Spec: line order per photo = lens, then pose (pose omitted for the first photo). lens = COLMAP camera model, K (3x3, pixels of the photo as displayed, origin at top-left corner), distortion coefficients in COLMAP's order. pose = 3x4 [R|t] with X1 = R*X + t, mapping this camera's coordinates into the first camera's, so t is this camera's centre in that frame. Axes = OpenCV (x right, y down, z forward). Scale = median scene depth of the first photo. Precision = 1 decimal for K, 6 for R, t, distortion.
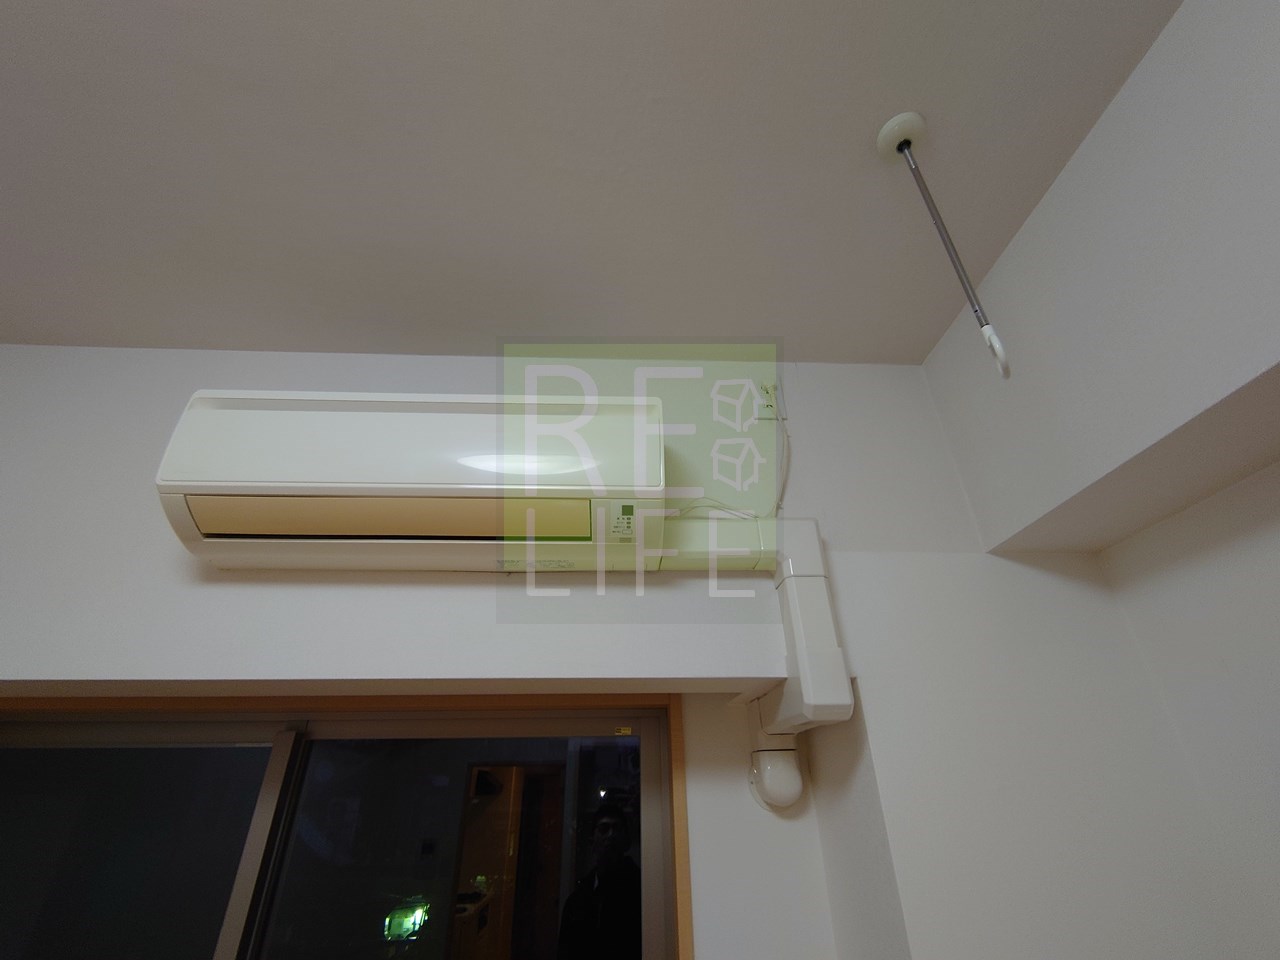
lens RADIAL K [[551.0, 0, 644.0], [0, 551.0, 482.7], [0, 0, 1]] dist [-0.003747, -0.000421]
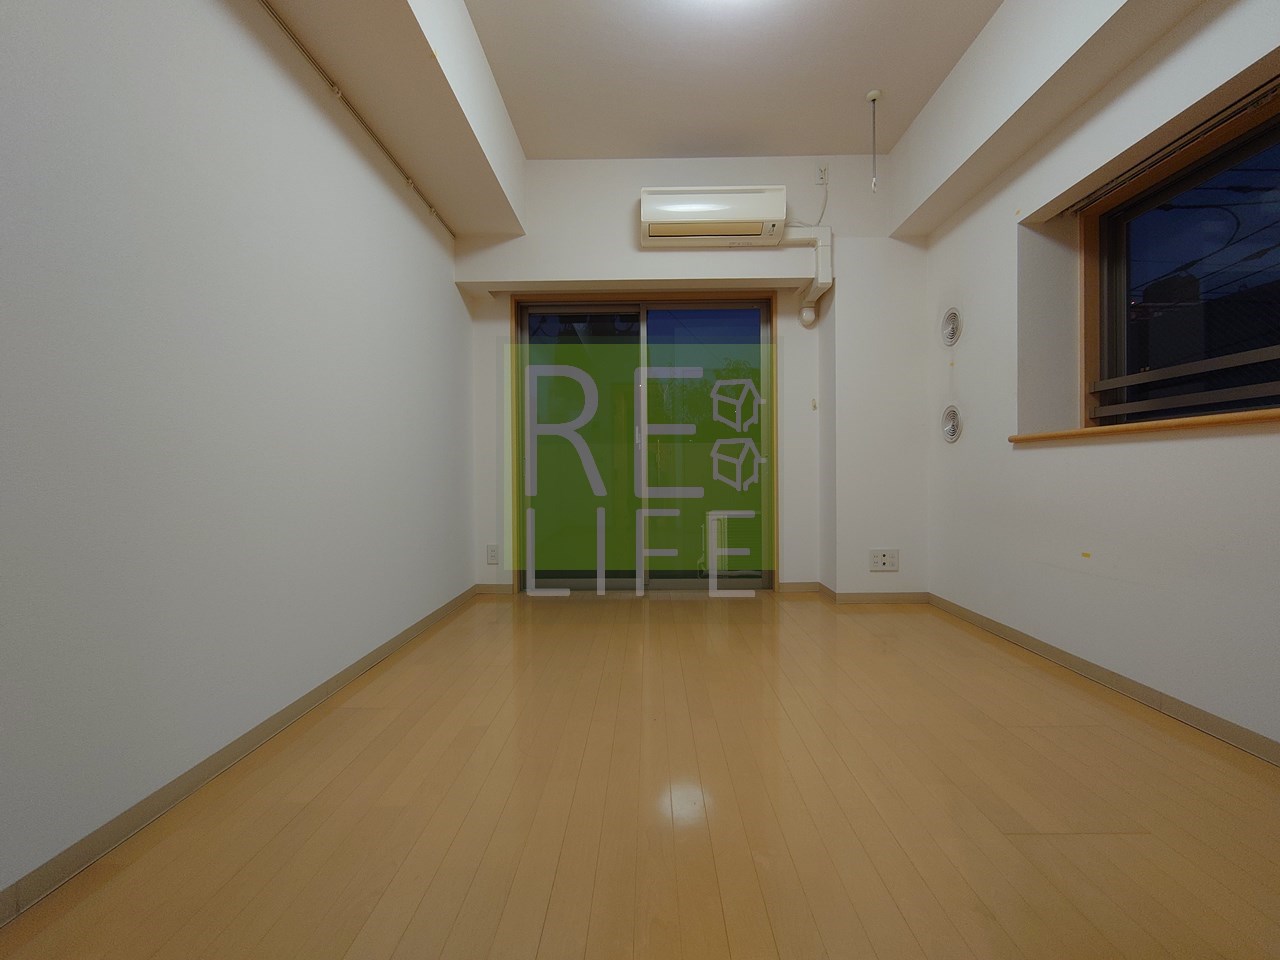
lens RADIAL K [[551.0, 0, 644.0], [0, 551.0, 482.7], [0, 0, 1]] dist [-0.003747, -0.000421]
pose [[0.998036, 0.010261, -0.061792, -0.542261], [0.023300, 0.854891, 0.518283, -0.335772], [0.058144, -0.518705, 0.852974, -2.498470]]
